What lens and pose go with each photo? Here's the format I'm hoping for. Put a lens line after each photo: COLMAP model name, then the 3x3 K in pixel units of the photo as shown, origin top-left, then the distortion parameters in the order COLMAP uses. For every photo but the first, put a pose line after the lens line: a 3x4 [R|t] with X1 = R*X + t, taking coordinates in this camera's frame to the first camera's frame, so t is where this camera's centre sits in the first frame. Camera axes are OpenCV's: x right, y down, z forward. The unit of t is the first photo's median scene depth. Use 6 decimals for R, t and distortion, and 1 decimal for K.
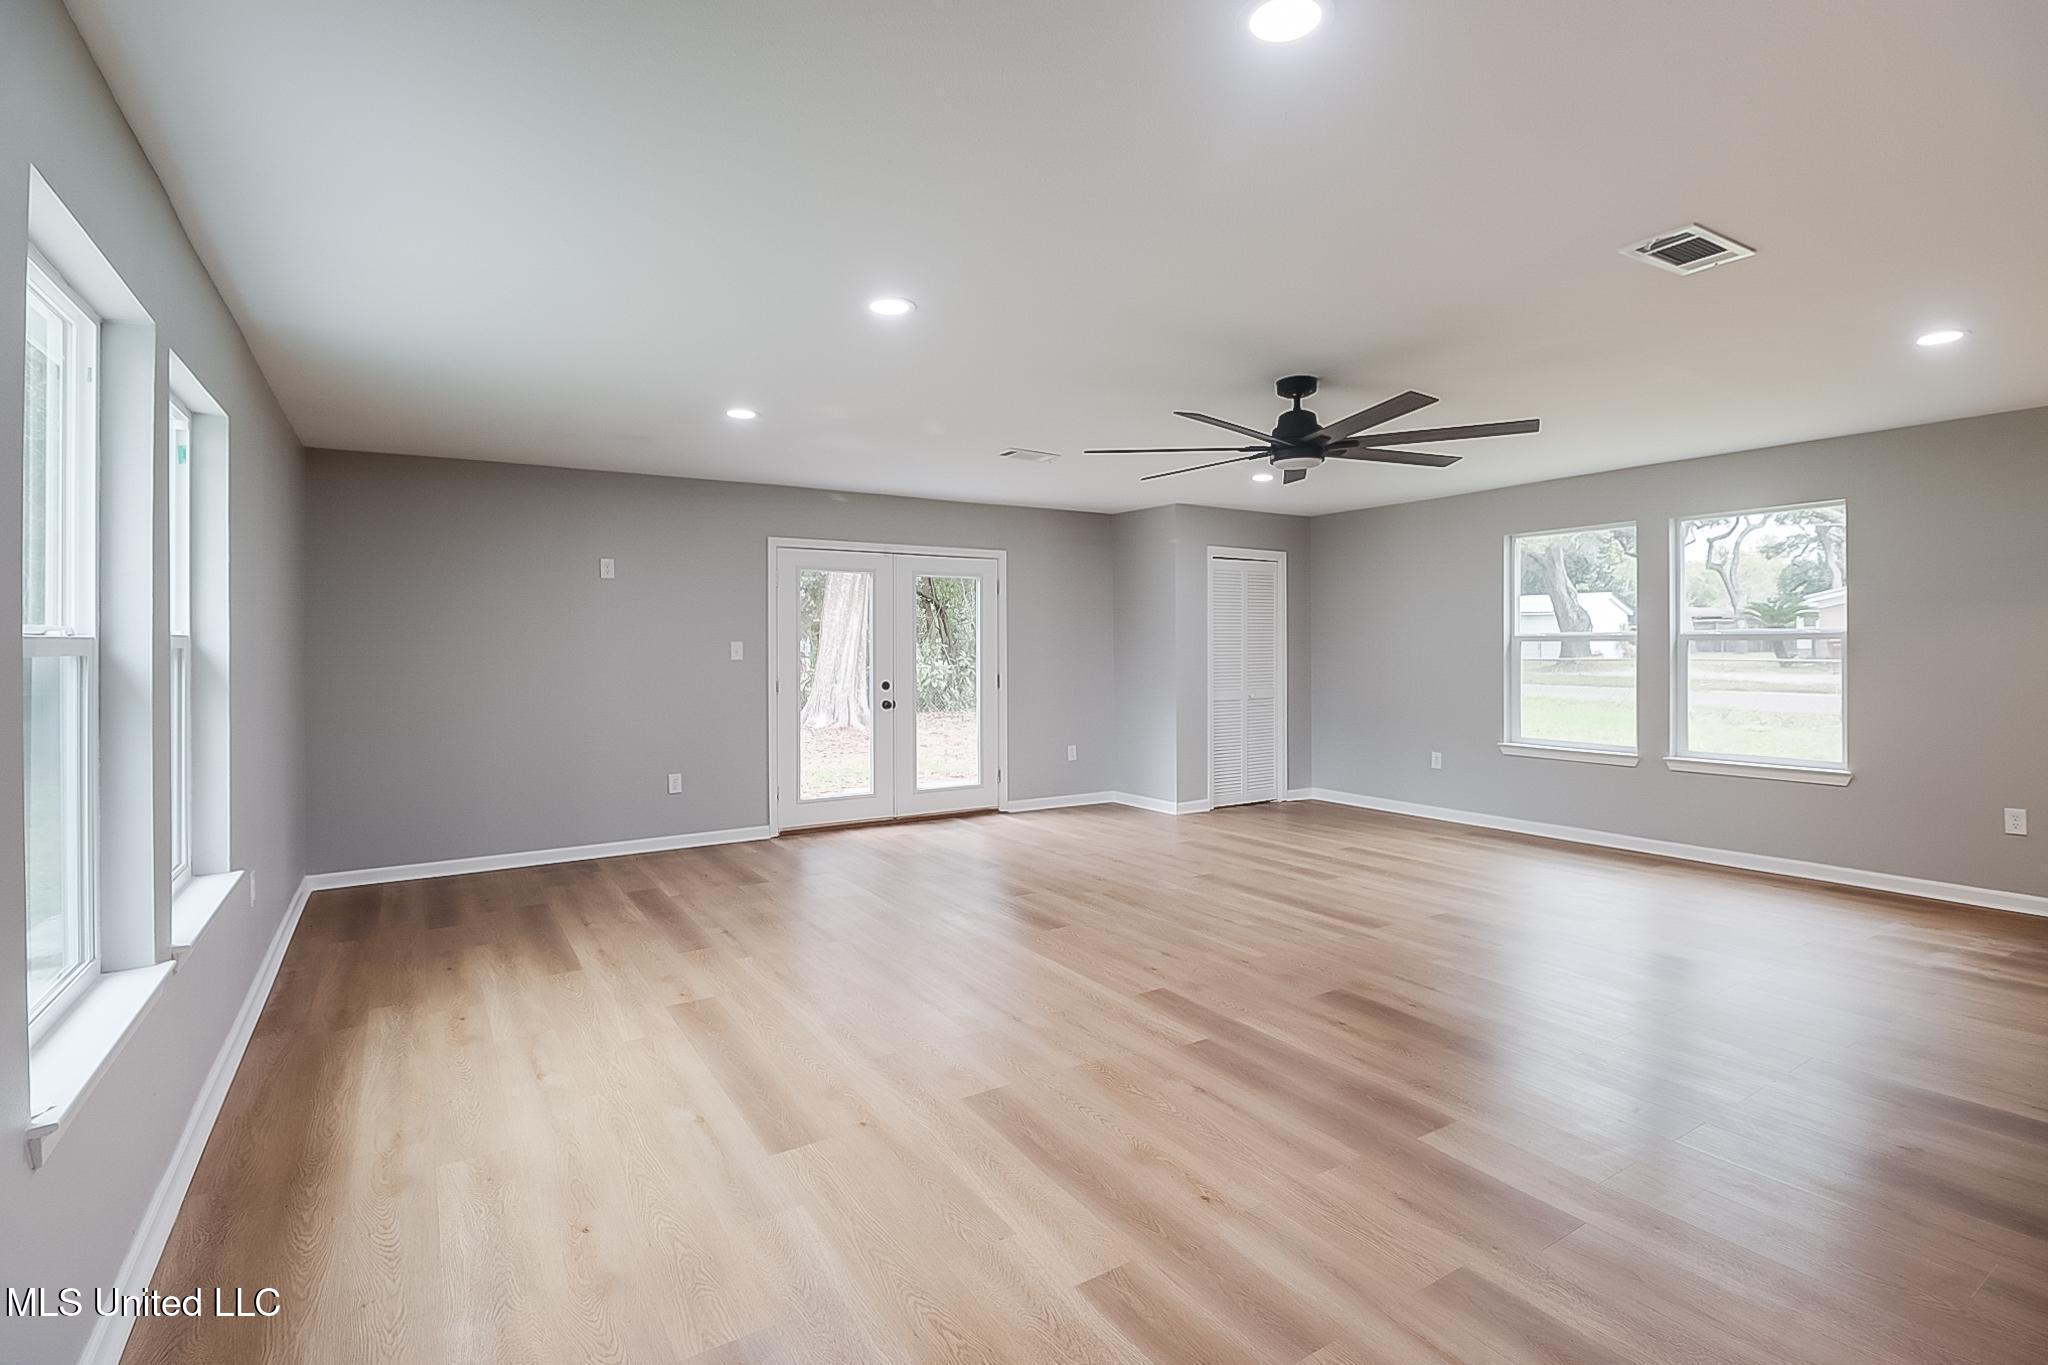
lens RADIAL K [[956.0, 0, 1008.7], [0, 956.0, 651.0], [0, 0, 1]] dist [0.003236, -0.015722]
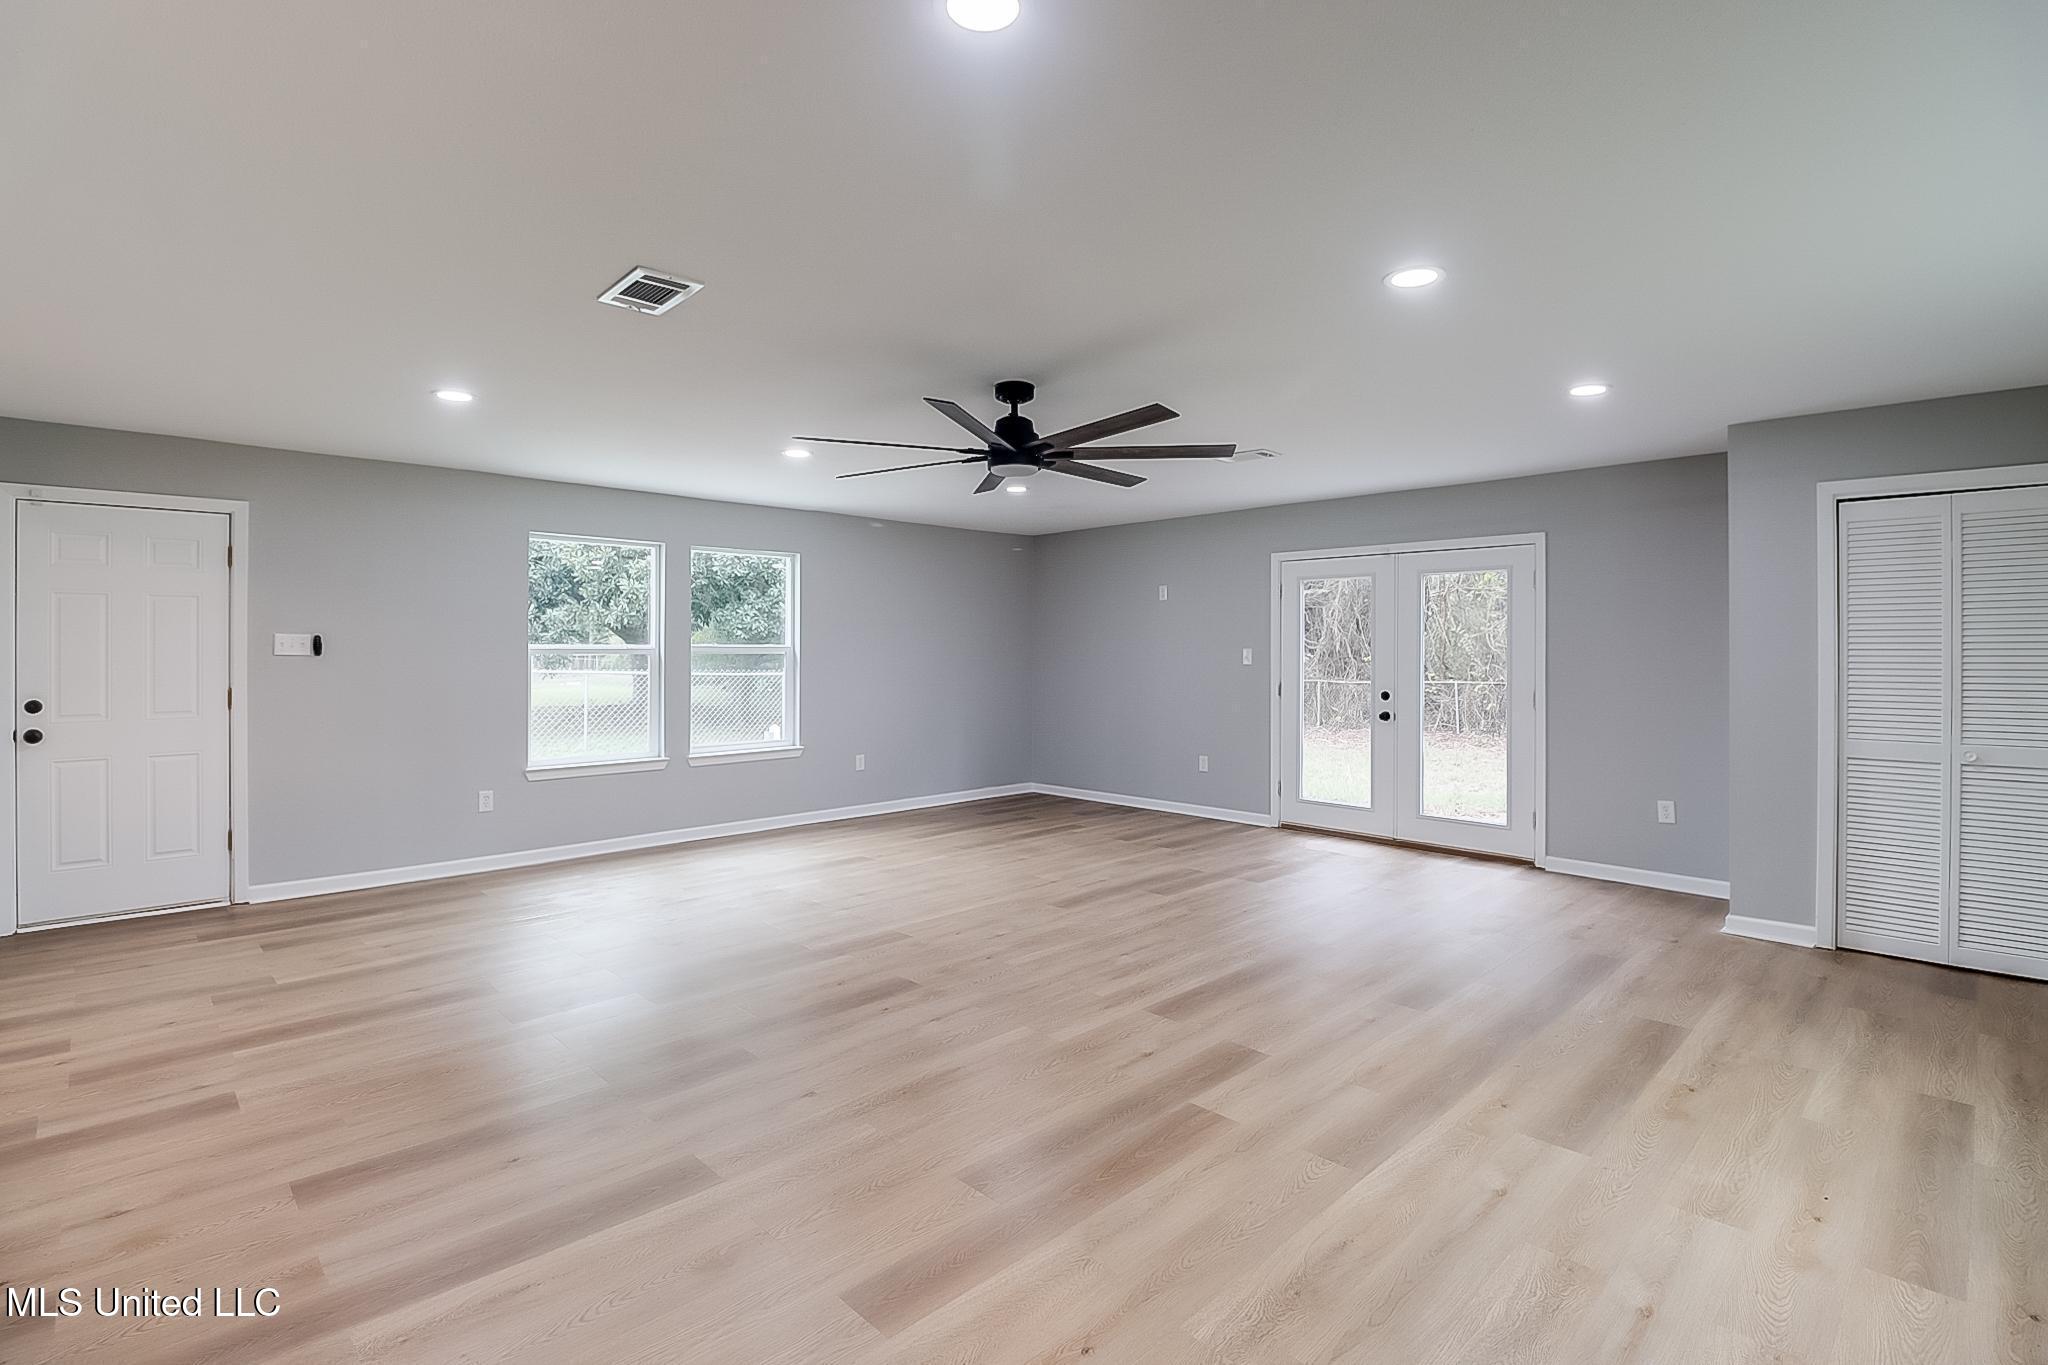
lens RADIAL K [[956.0, 0, 1008.7], [0, 956.0, 651.0], [0, 0, 1]] dist [0.003236, -0.015722]
pose [[0.204218, 0.009123, -0.978883, 0.777591], [-0.002669, 0.999958, 0.008763, -0.016235], [0.978922, 0.000823, 0.204234, 0.483774]]
